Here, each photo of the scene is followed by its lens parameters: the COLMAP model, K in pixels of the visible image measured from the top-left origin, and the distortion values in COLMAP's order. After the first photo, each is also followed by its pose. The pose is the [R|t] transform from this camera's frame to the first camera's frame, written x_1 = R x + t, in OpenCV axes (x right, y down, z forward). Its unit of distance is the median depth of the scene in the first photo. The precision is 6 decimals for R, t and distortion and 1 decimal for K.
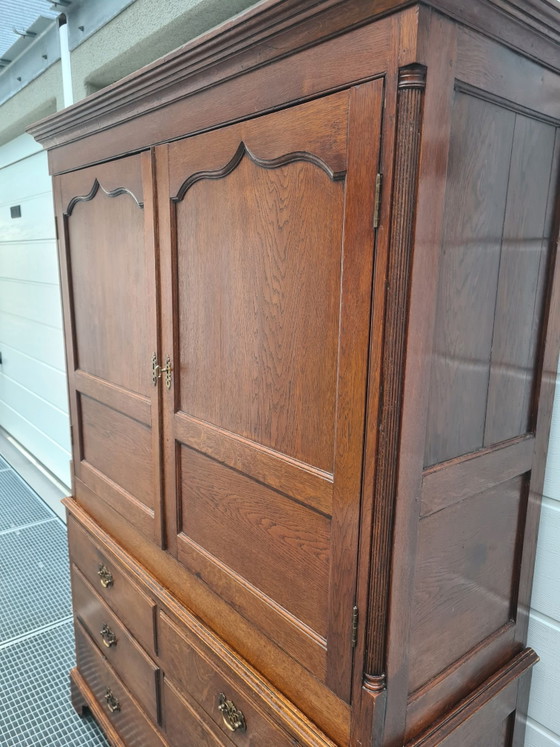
lens RADIAL K [[559.6, 0, 280.9], [0, 559.6, 374.8], [0, 0, 1]] dist [0.057273, -0.047365]
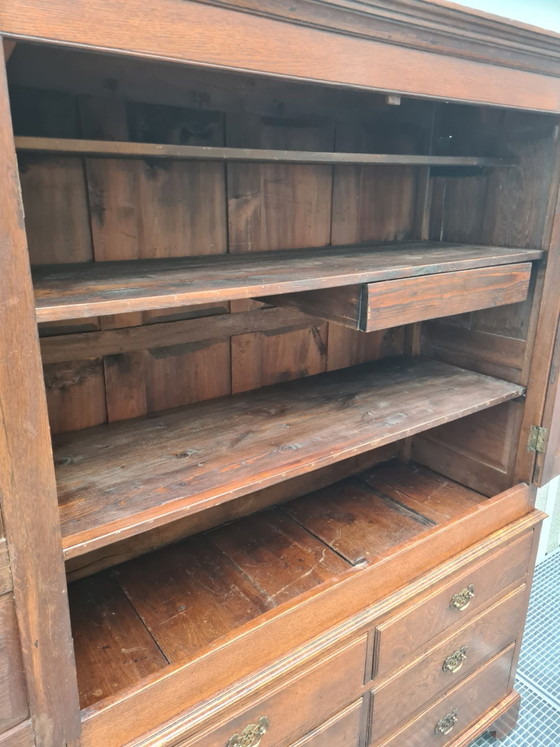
lens RADIAL K [[555.3, 0, 274.0], [0, 555.3, 368.1], [0, 0, 1]] dist [0.057368, -0.040219]
pose [[0.066590, -0.319895, 0.945110, -1.044249], [0.196247, 0.932910, 0.301938, -0.305706], [-0.978291, 0.165369, 0.124901, 1.088502]]
